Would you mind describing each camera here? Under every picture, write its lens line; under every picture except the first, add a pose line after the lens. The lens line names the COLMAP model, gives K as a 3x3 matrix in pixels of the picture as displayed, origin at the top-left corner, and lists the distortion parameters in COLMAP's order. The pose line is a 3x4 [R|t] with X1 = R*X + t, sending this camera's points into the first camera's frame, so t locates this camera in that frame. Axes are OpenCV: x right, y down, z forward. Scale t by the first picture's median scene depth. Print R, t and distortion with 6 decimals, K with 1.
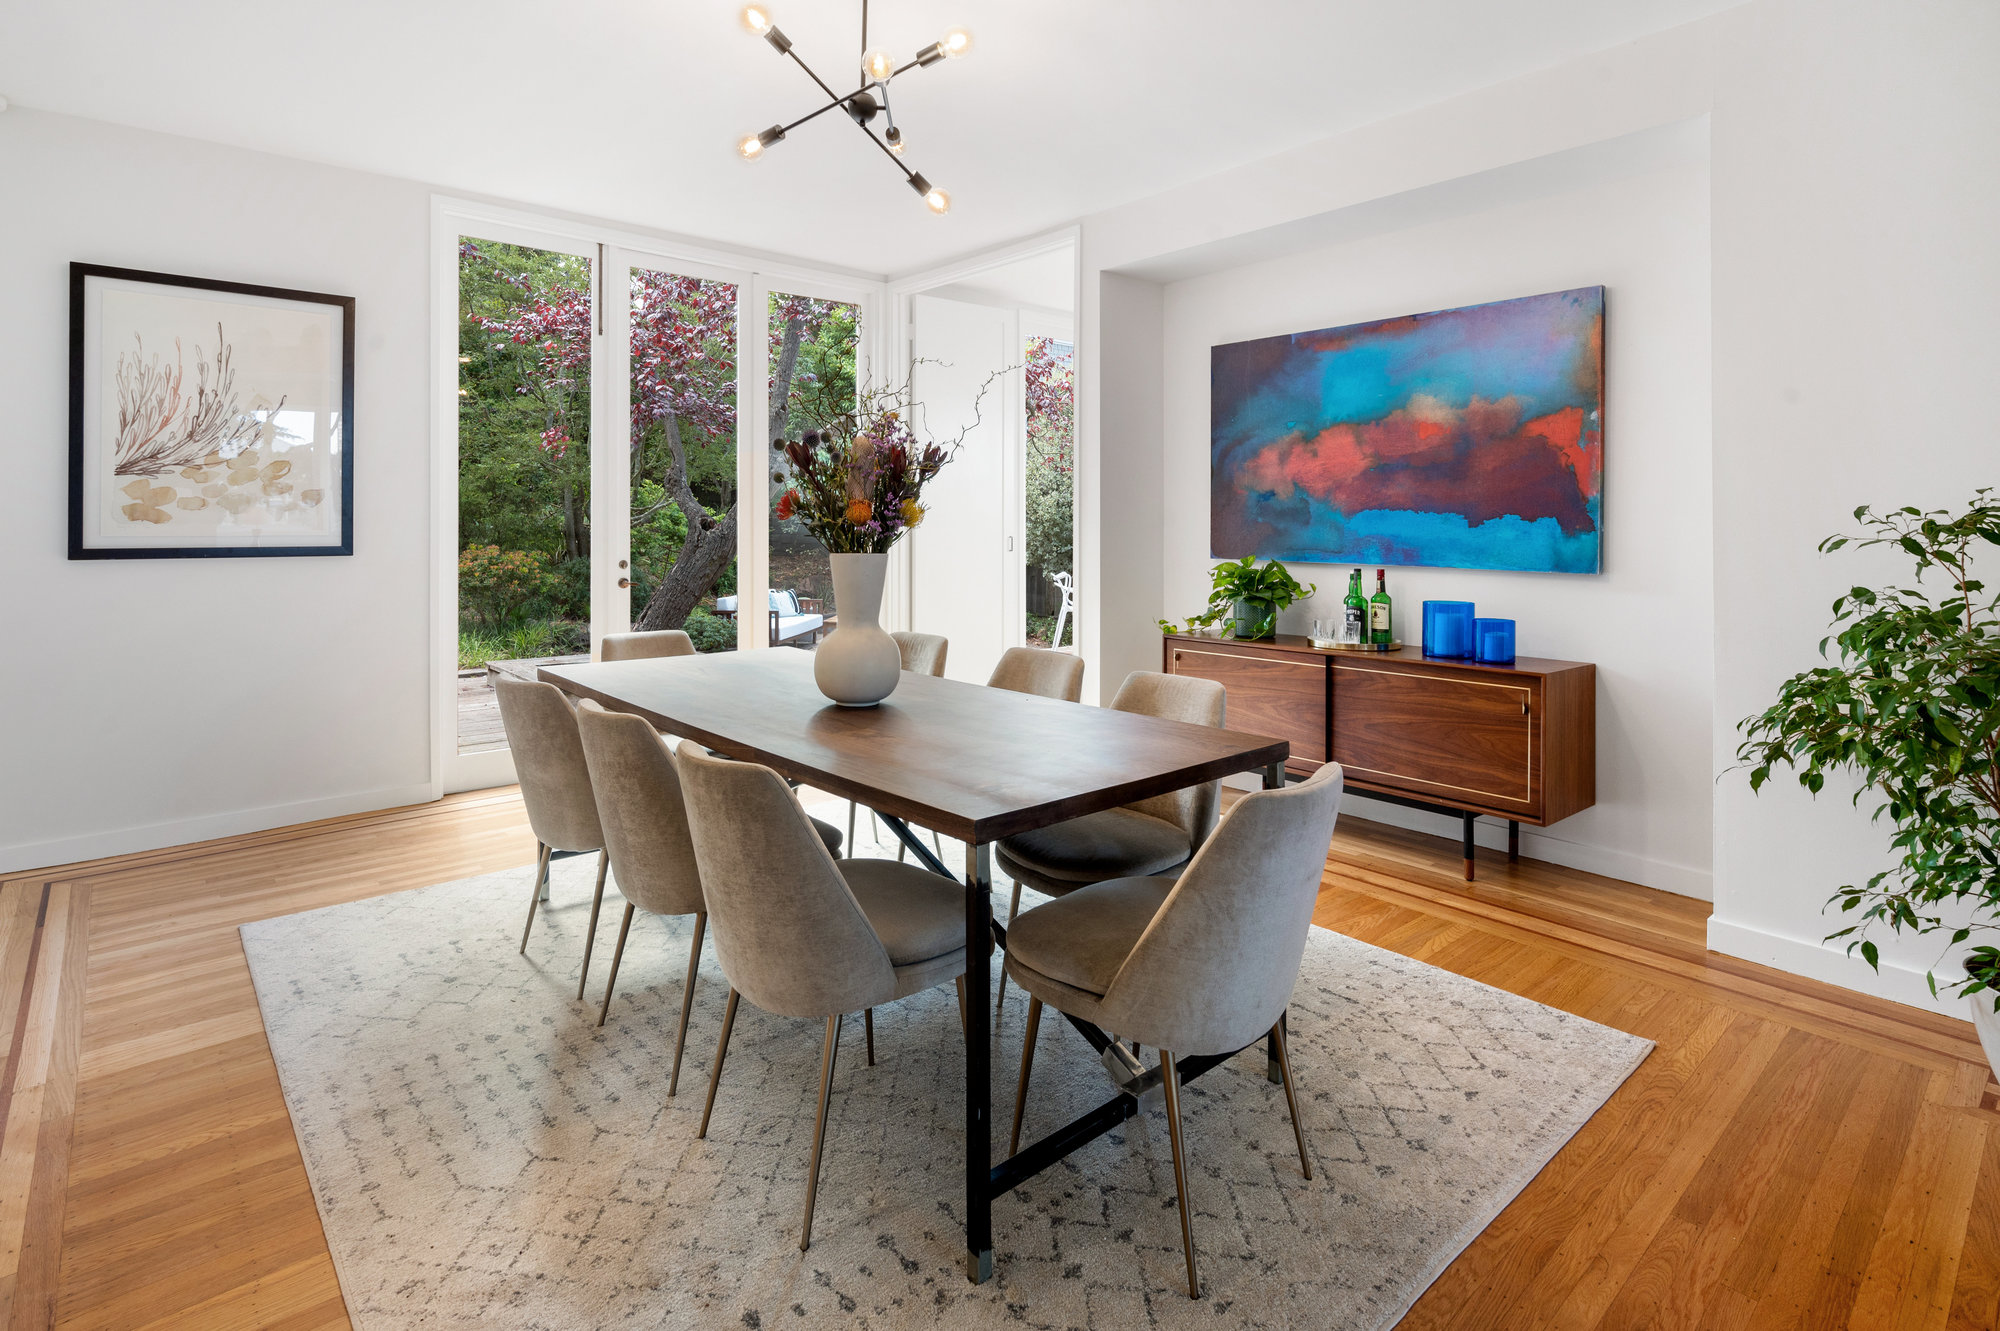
lens RADIAL K [[1001.6, 0, 998.0], [0, 1001.6, 523.7], [0, 0, 1]] dist [0.002468, -0.000625]
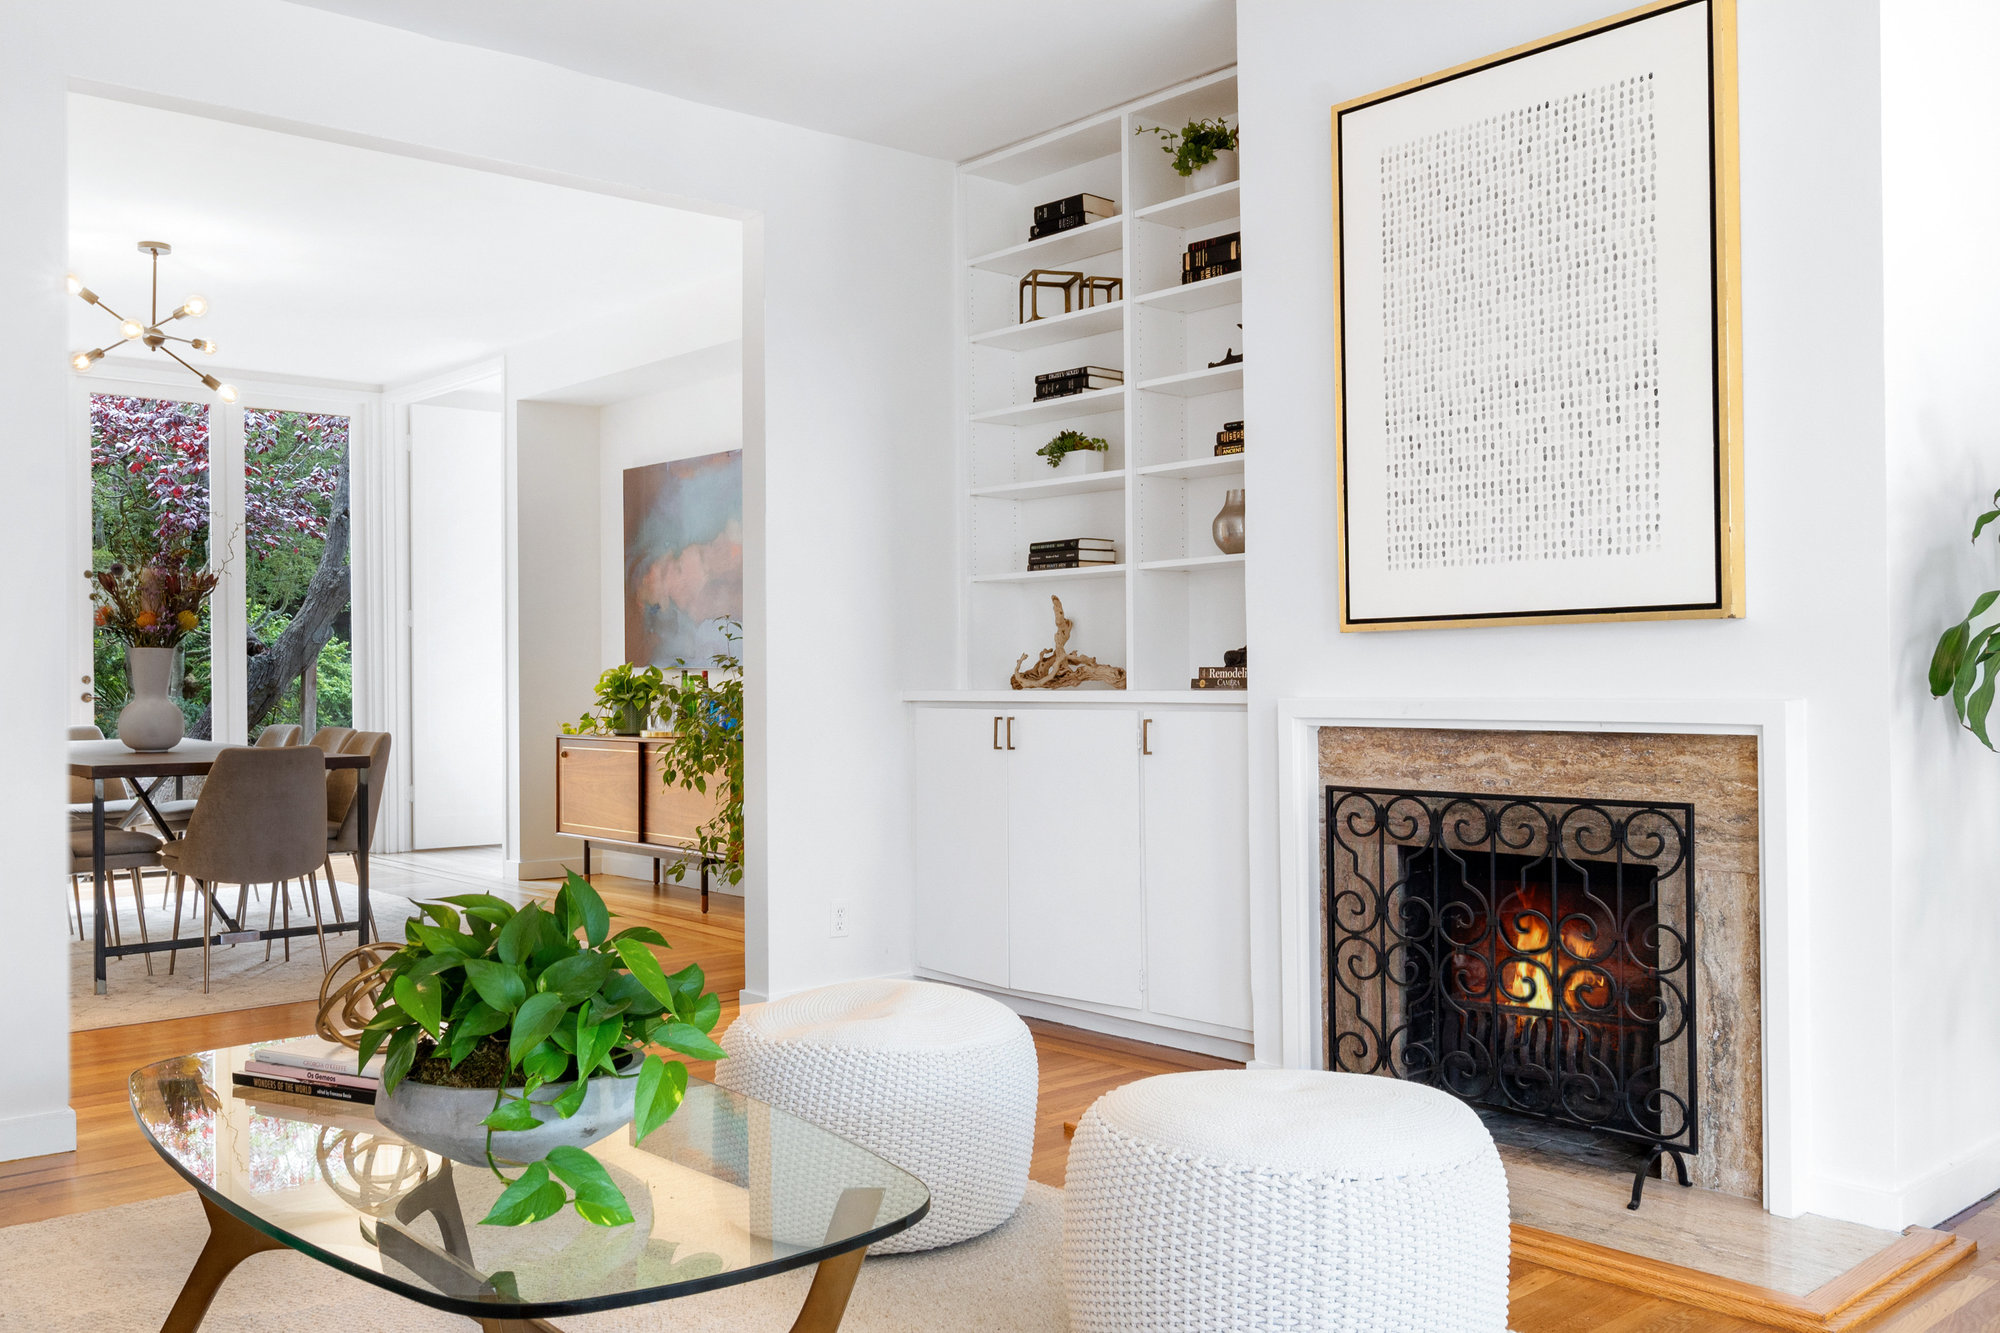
lens RADIAL K [[1682.5, 0, 987.9], [0, 1682.5, 677.7], [0, 0, 1]] dist [-0.004627, -0.014182]
pose [[0.999955, -0.007638, 0.005704, 0.715395], [0.007603, 0.999952, 0.006159, 0.045270], [-0.005751, -0.006116, 0.999965, -0.970717]]
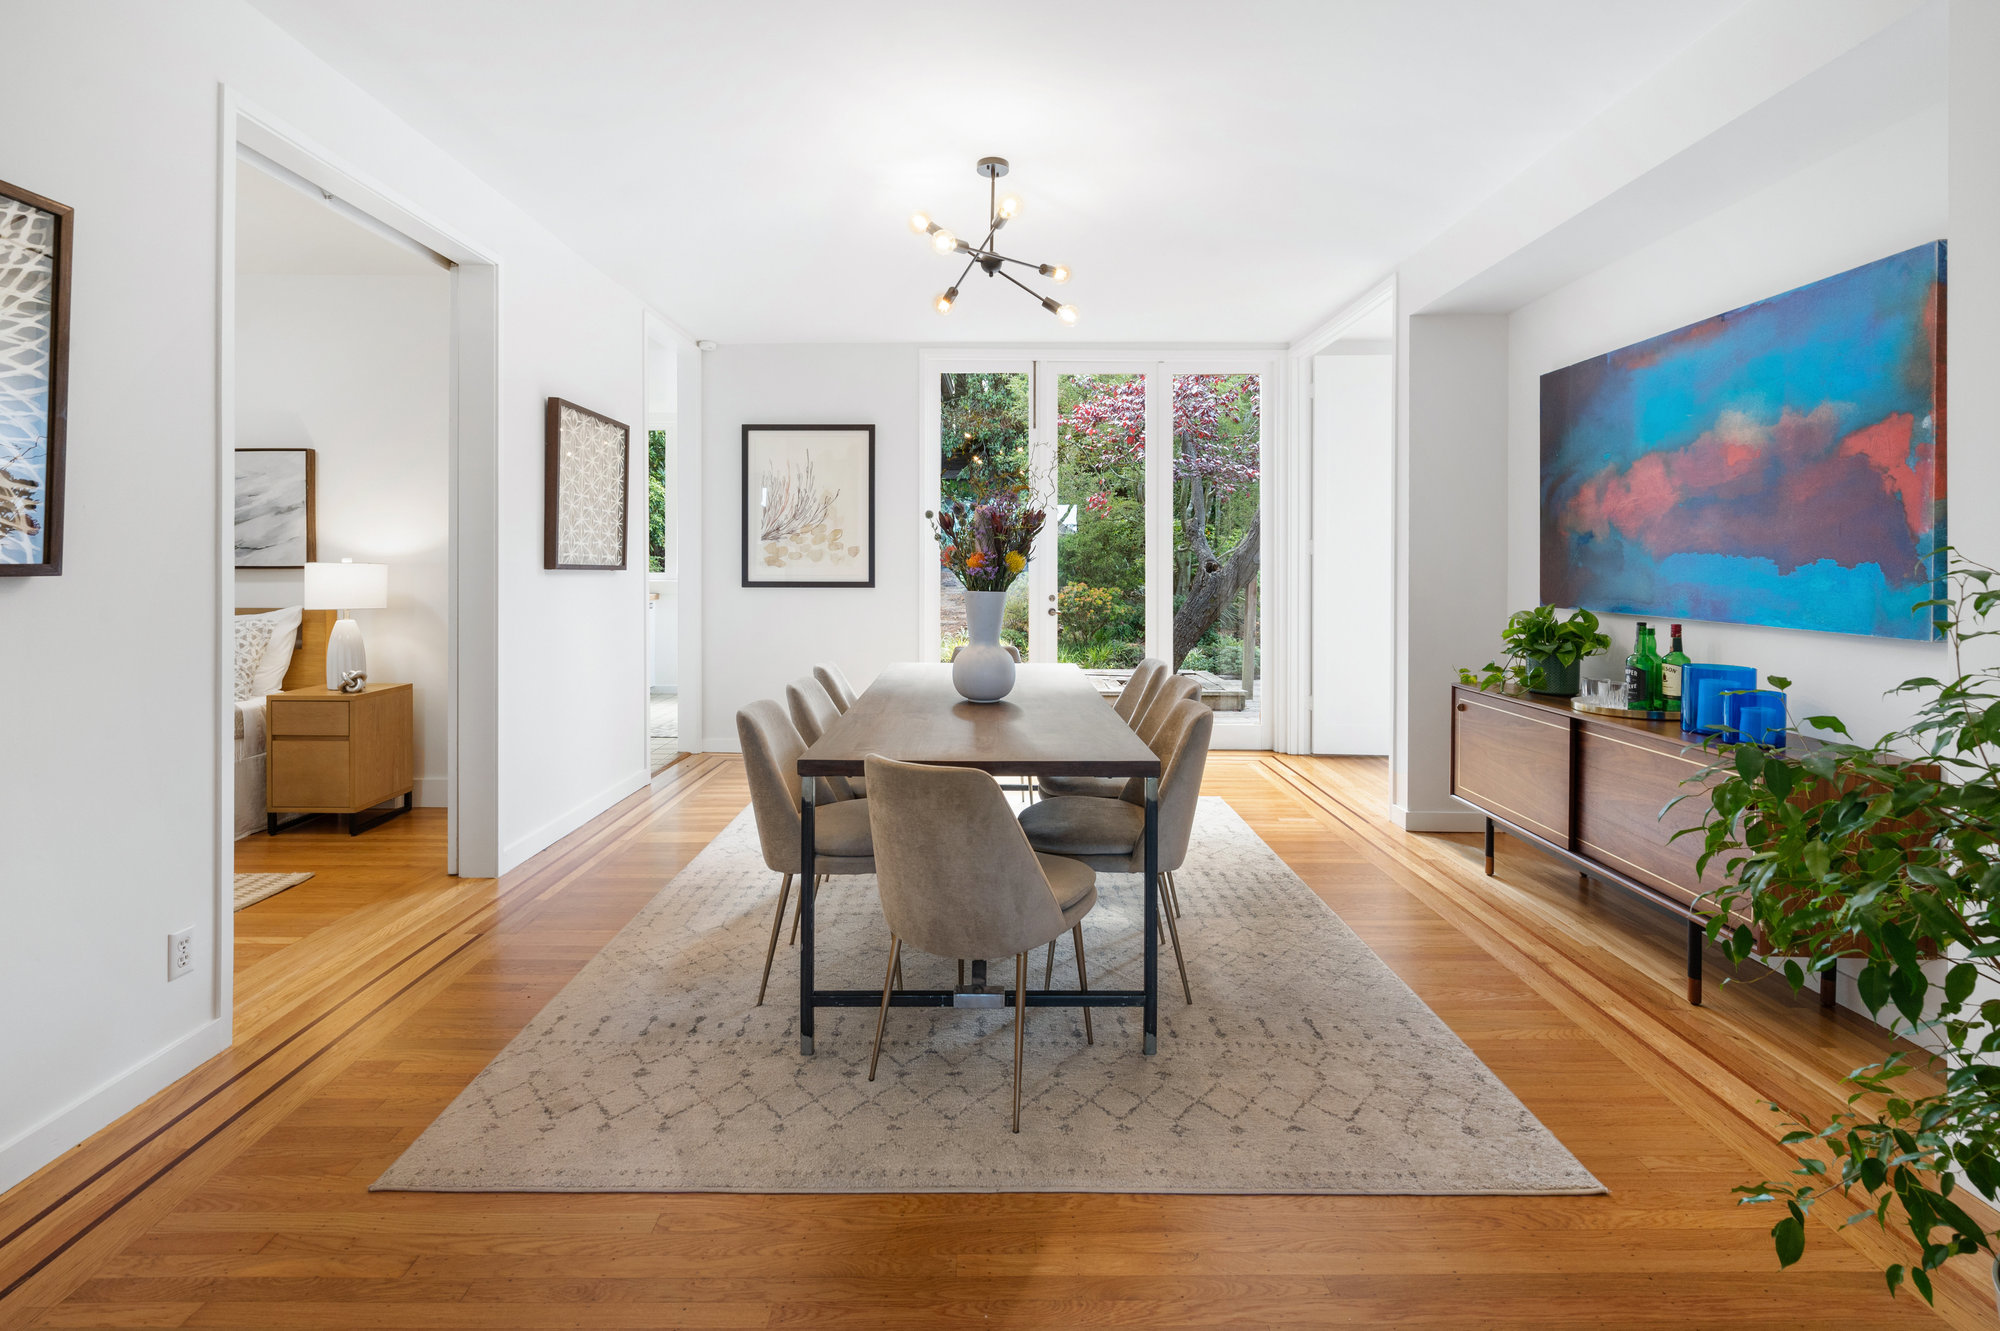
lens RADIAL K [[901.7, 0, 988.4], [0, 901.7, 567.3], [0, 0, 1]] dist [-0.001334, -0.000860]
pose [[0.750685, 0.001449, -0.660659, 0.459094], [-0.000124, 0.999998, 0.002052, -0.003633], [0.660661, -0.001459, 0.750683, 0.054716]]
